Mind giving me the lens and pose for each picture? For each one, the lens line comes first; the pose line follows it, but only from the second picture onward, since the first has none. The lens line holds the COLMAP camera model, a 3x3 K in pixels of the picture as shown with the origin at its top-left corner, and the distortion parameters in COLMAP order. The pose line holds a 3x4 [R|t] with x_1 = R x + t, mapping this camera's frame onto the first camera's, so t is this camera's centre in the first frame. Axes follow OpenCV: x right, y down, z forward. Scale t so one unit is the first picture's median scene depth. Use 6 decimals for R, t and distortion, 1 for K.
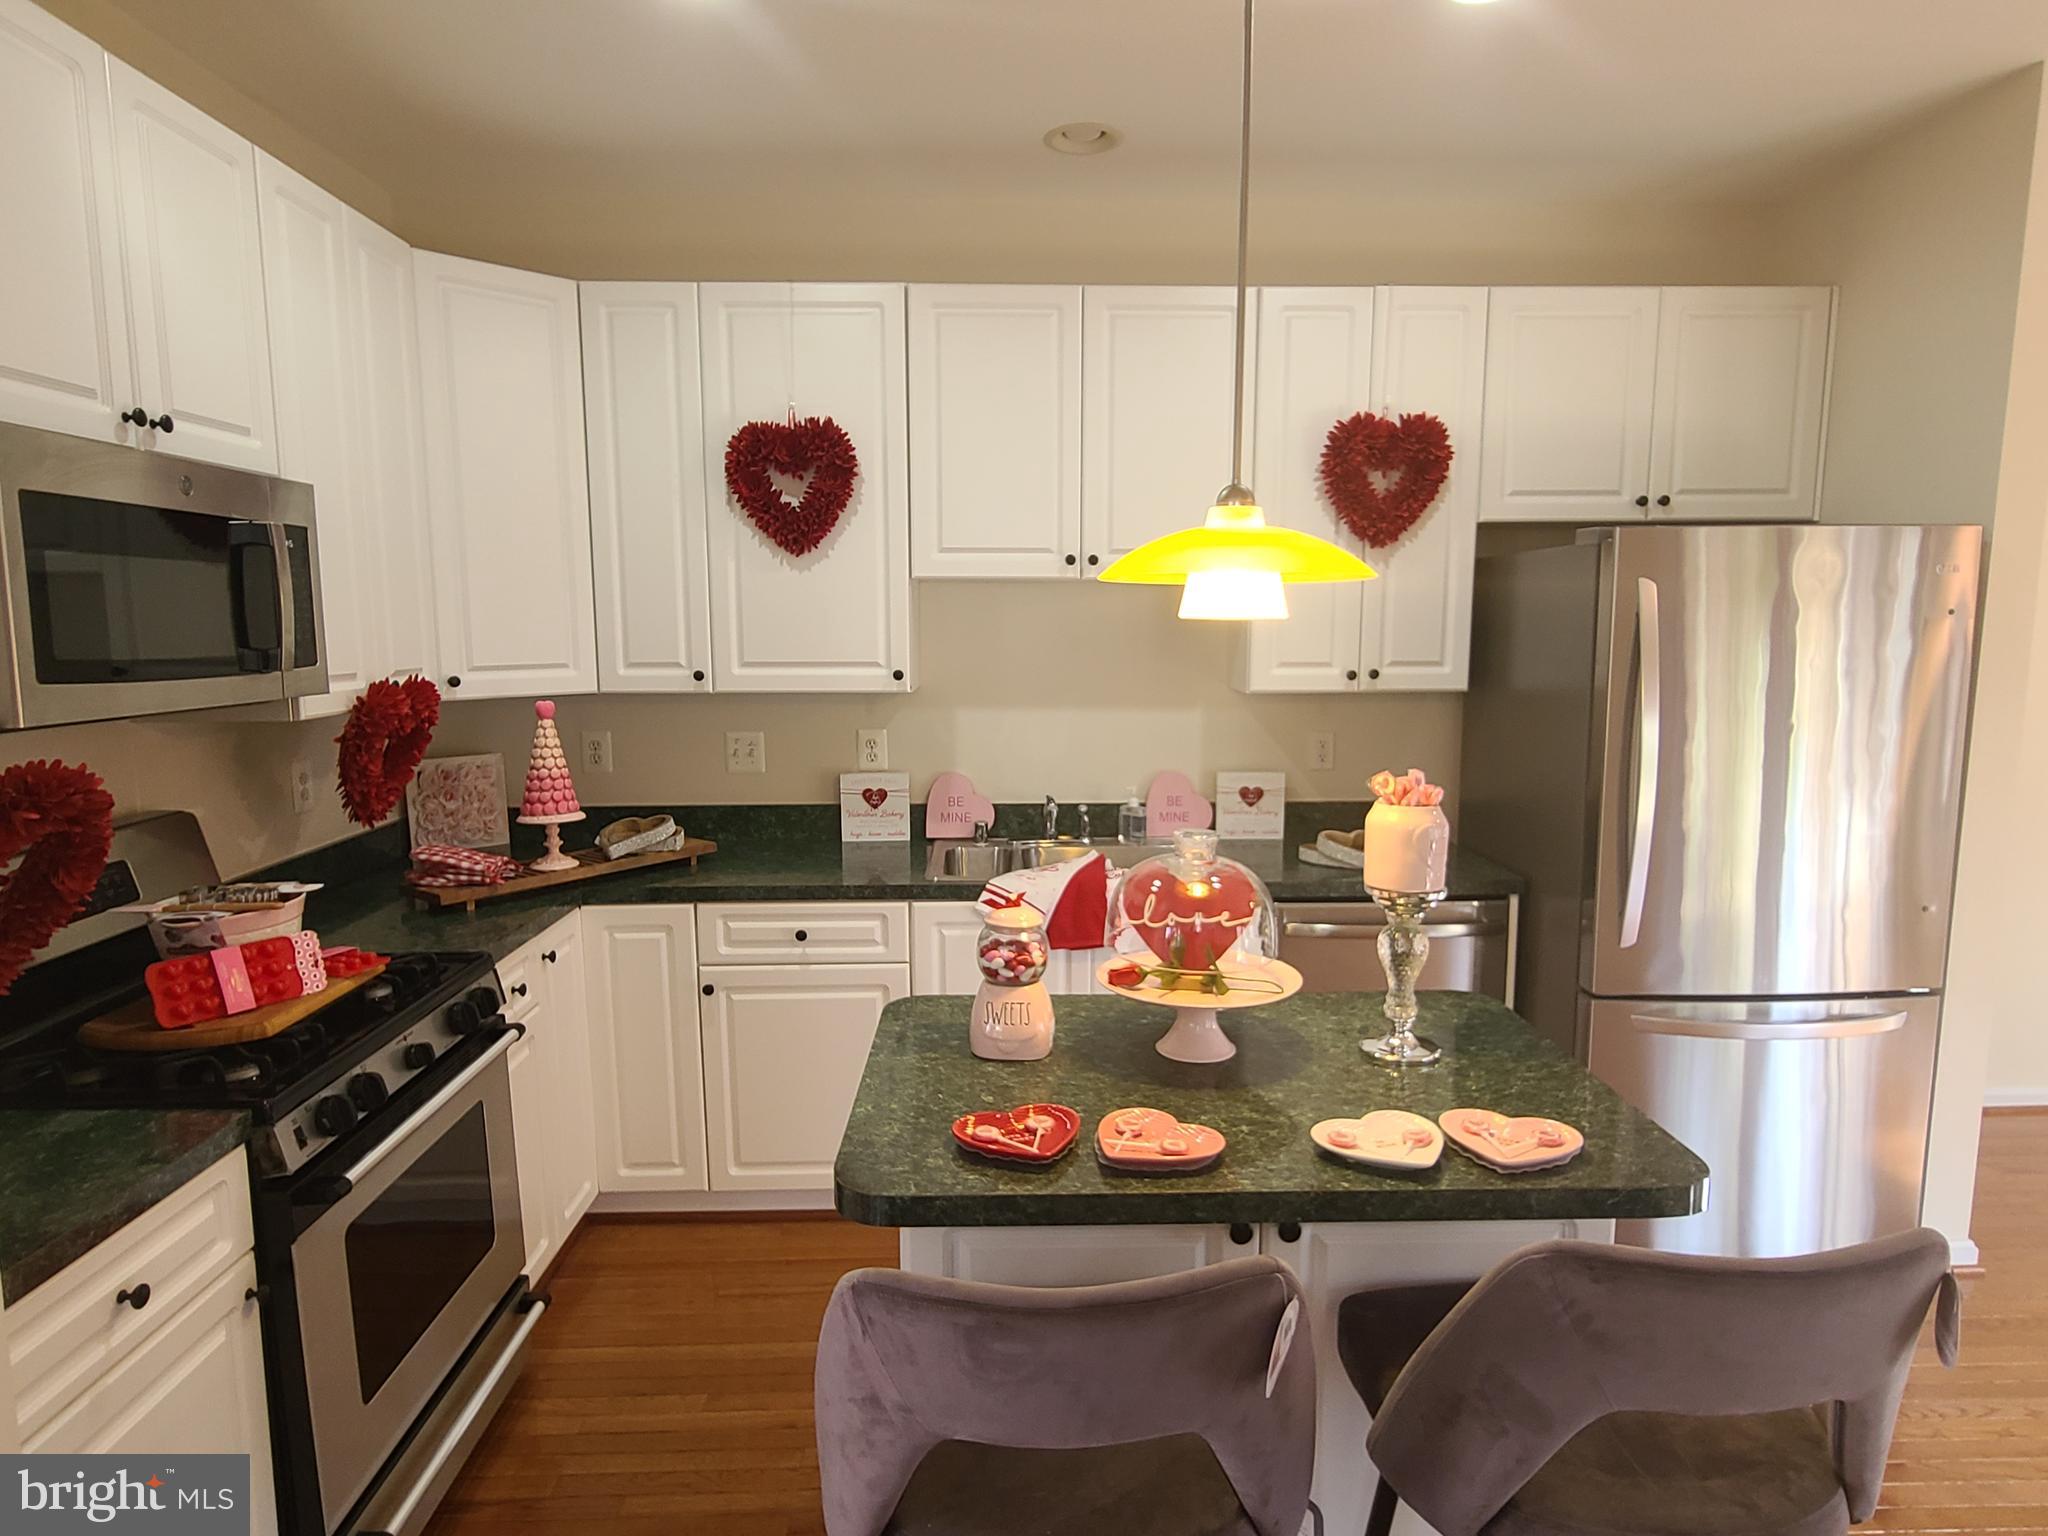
lens RADIAL K [[1221.3, 0, 1031.6], [0, 1221.3, 761.6], [0, 0, 1]] dist [-0.000981, -0.001164]
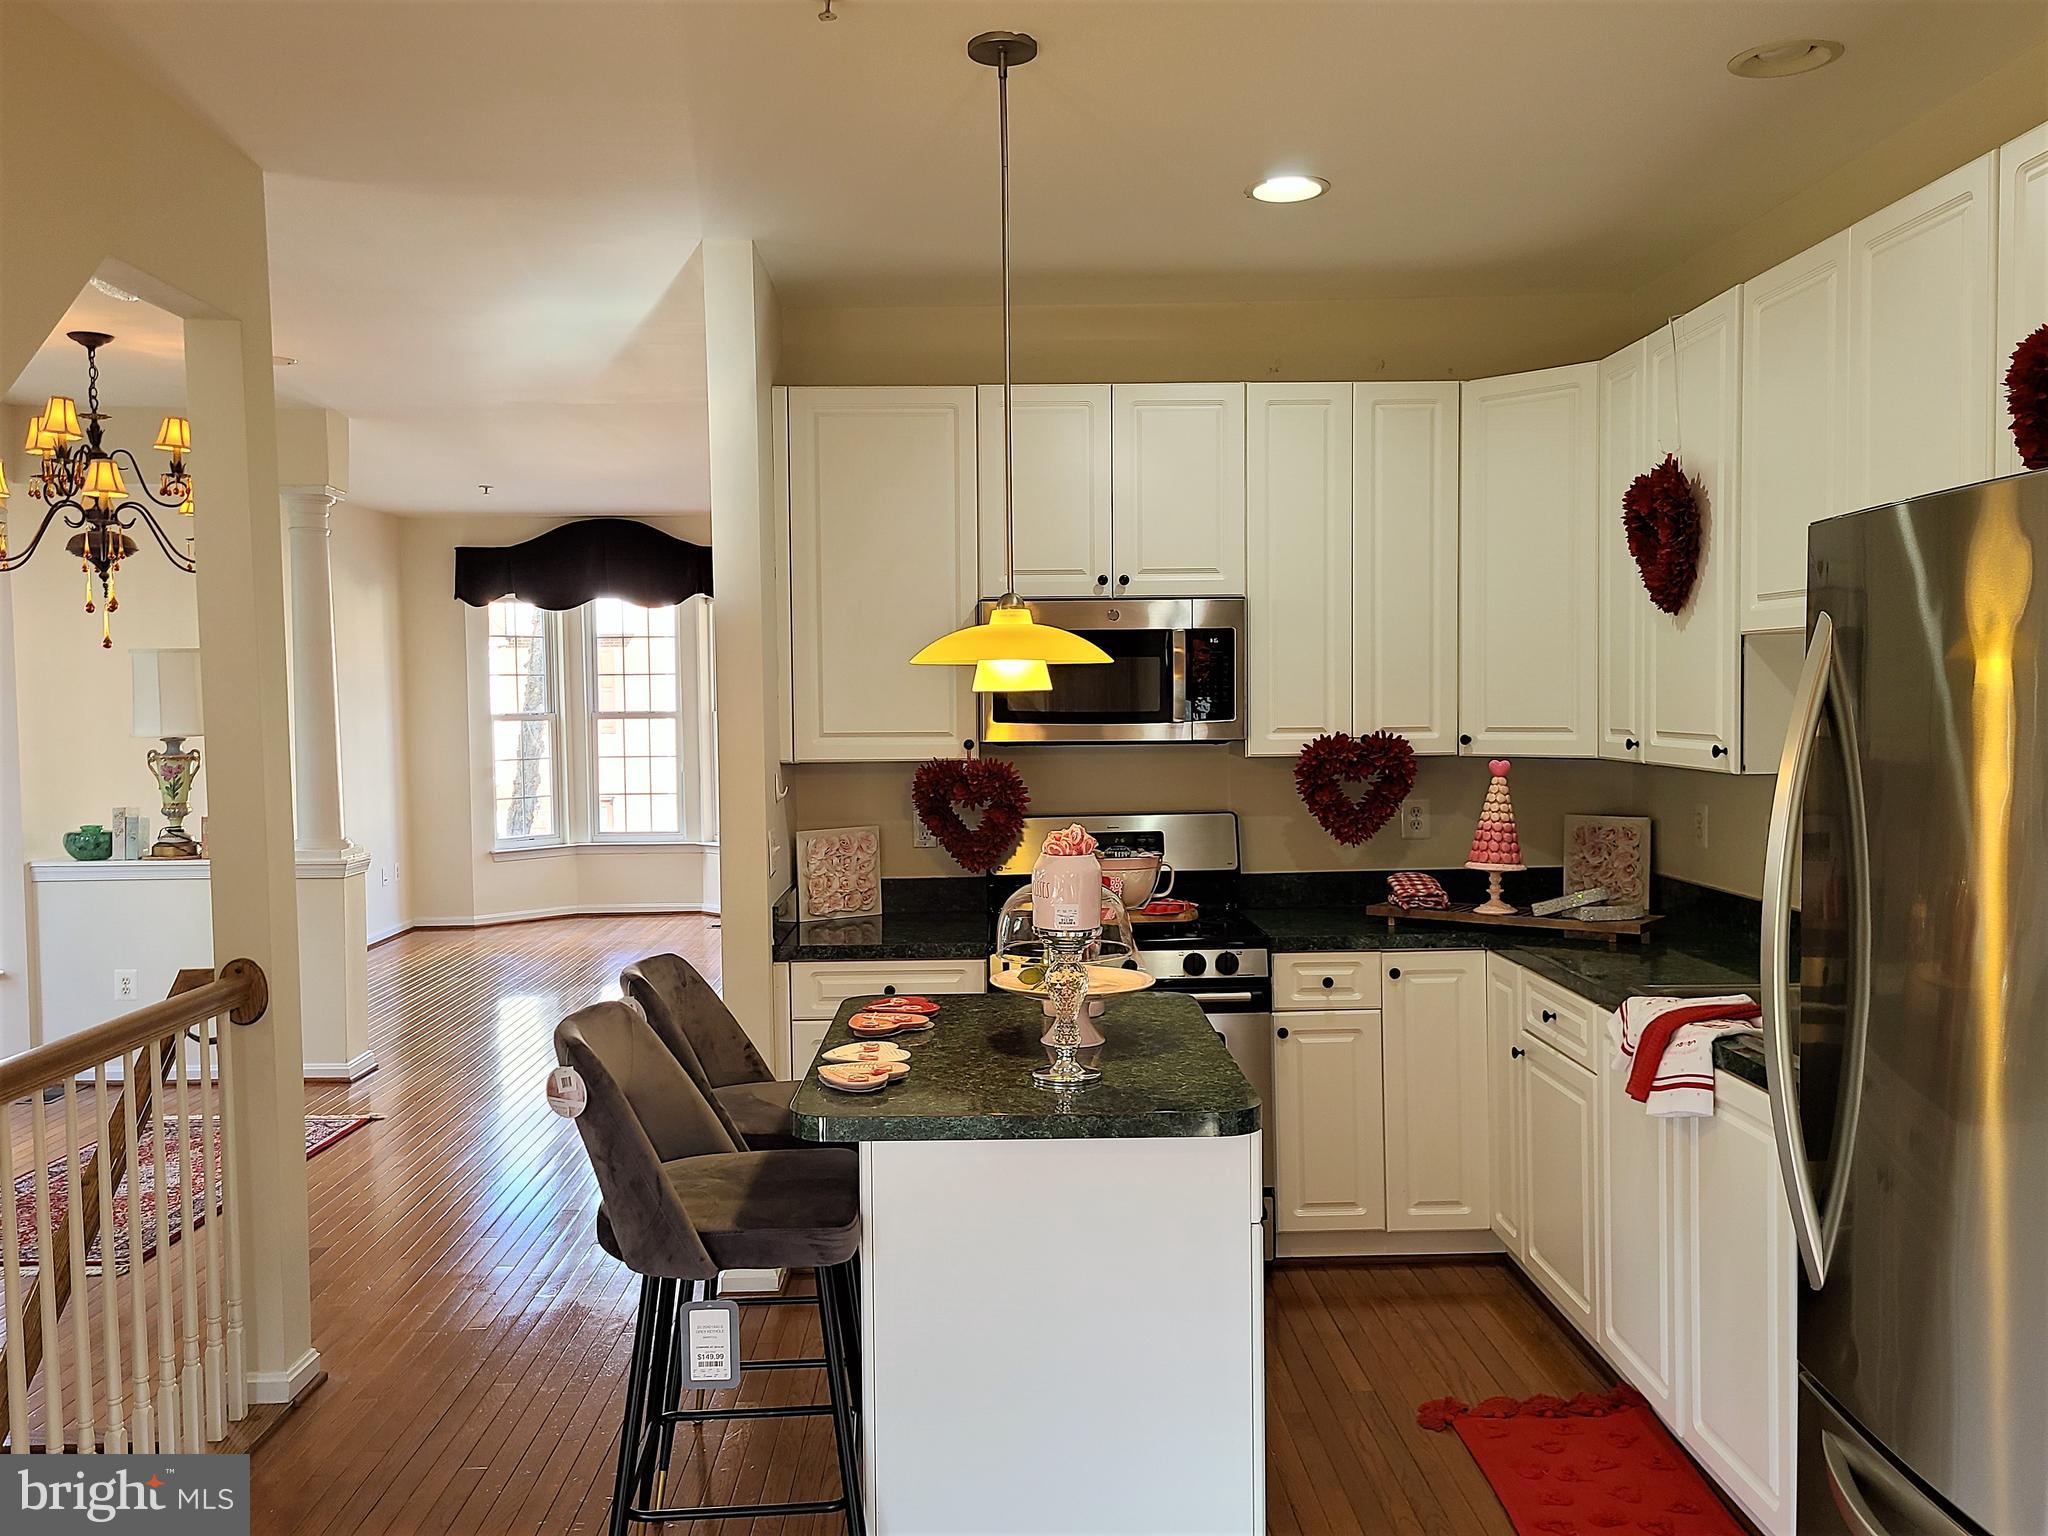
lens RADIAL K [[1680.3, 0, 1028.2], [0, 1680.3, 770.8], [0, 0, 1]] dist [0.038352, 0.000437]
pose [[-0.010029, 0.048703, -0.998763, 1.104427], [-0.105971, 0.993137, 0.049492, -0.069234], [0.994319, 0.106337, -0.004799, 0.575720]]
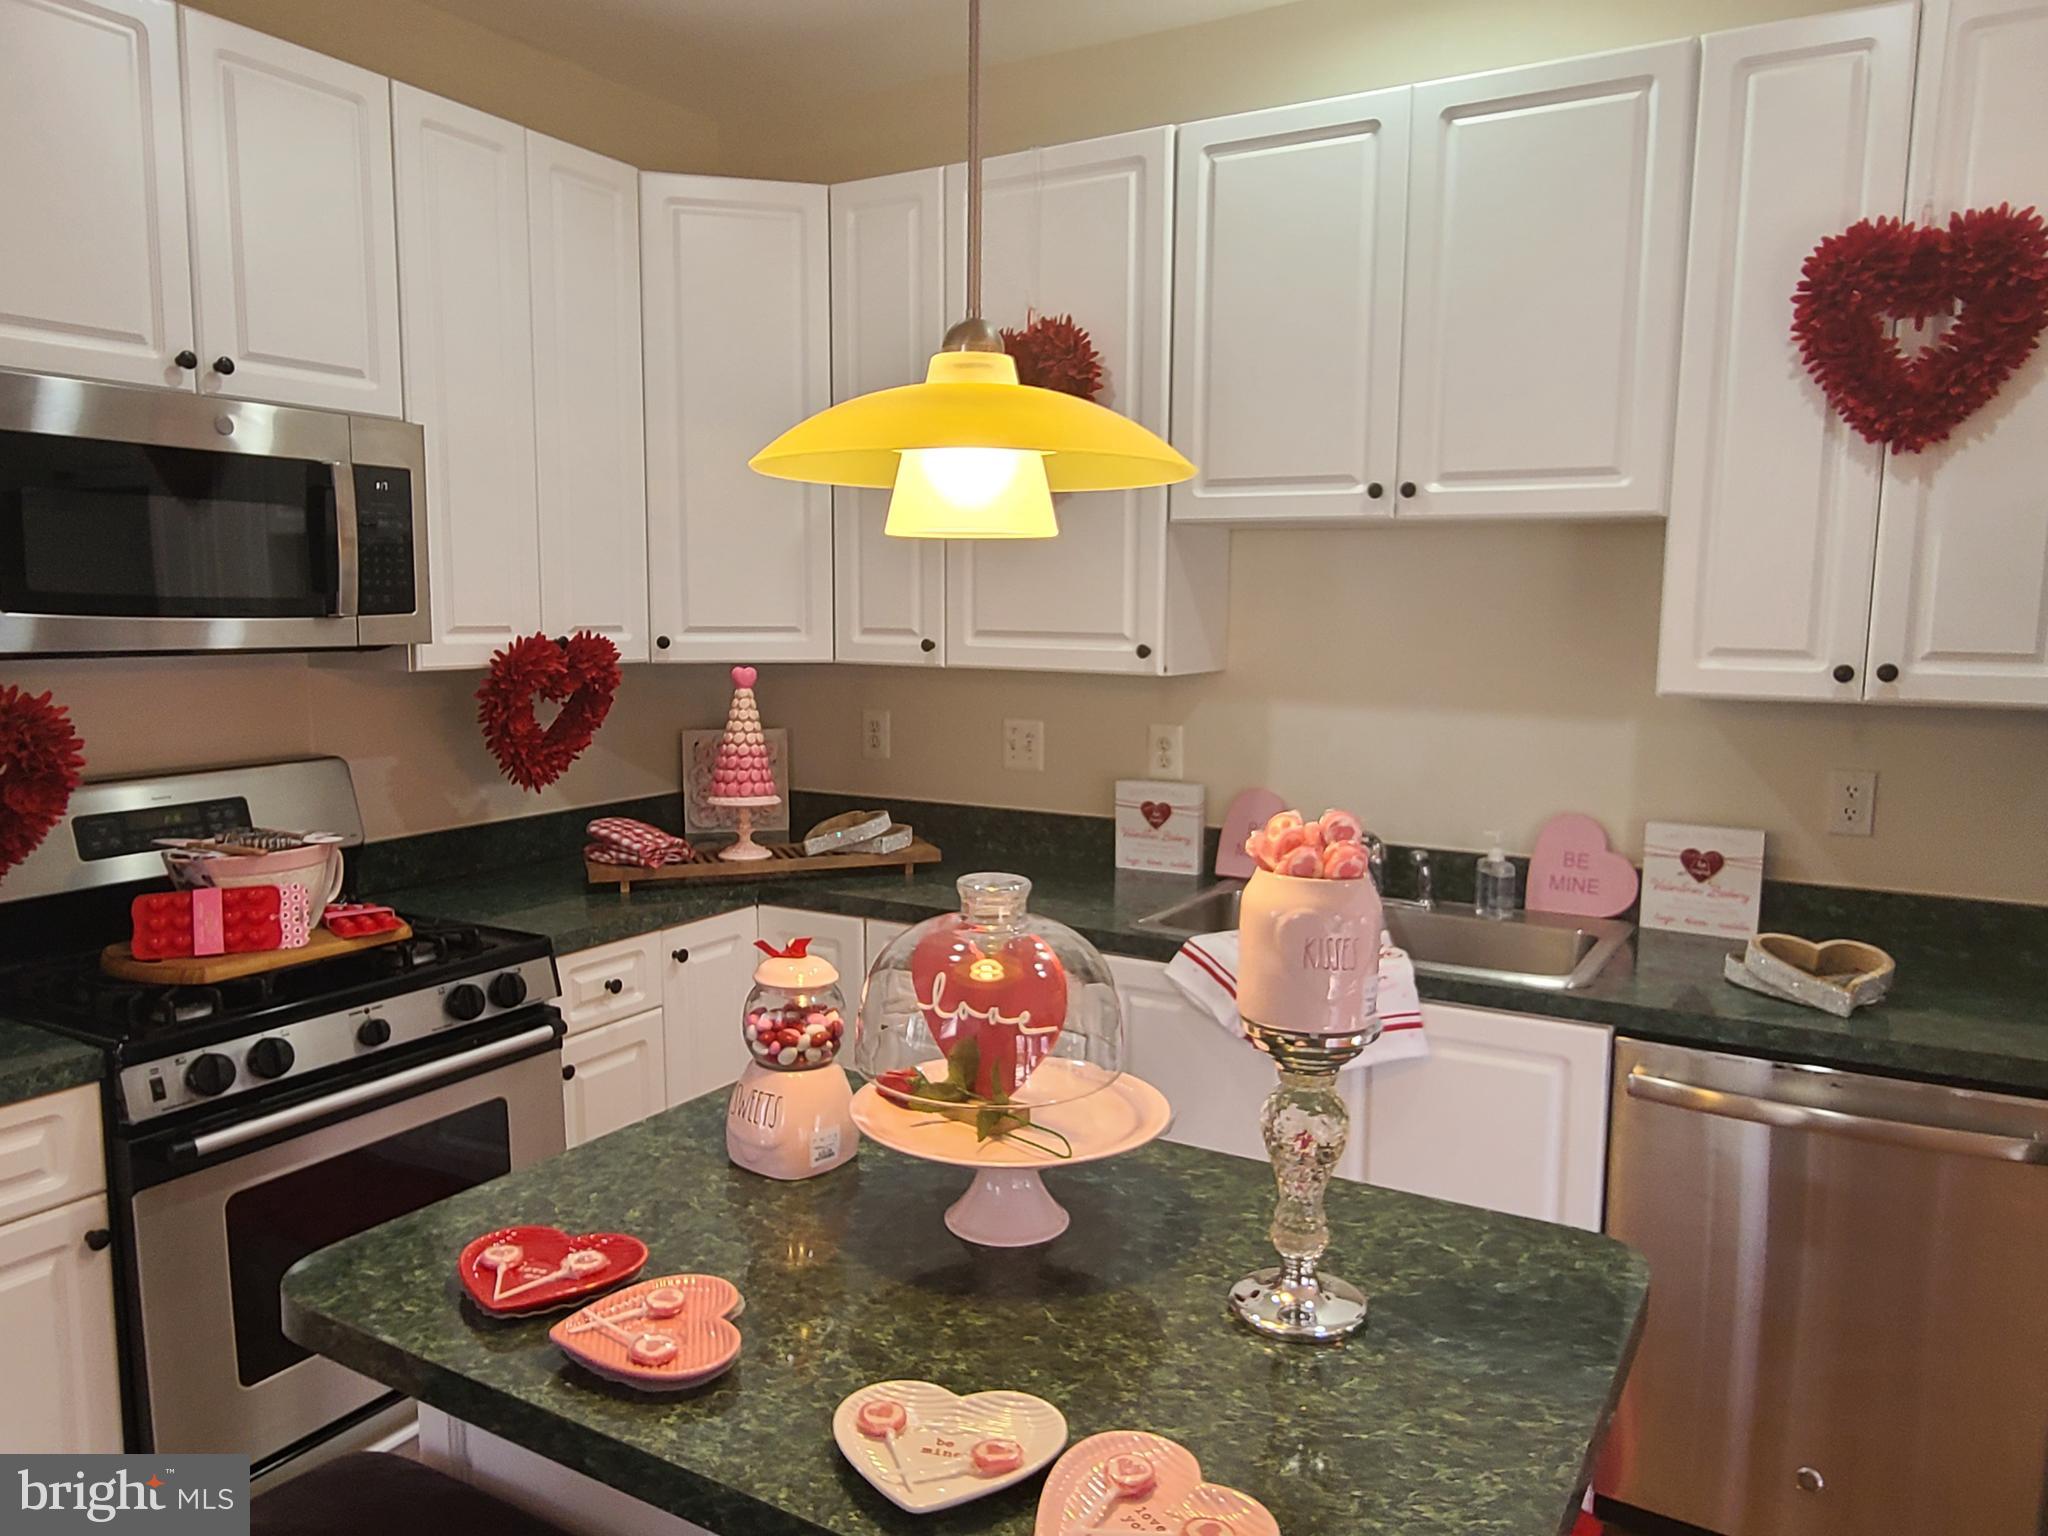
lens RADIAL K [[1447.8, 0, 1013.4], [0, 1447.8, 771.0], [0, 0, 1]] dist [0.005626, -0.009978]
pose [[0.843812, 0.071319, -0.531878, 0.320317], [-0.073769, 0.997136, 0.016672, -0.006910], [0.531544, 0.025168, 0.846657, 0.217136]]
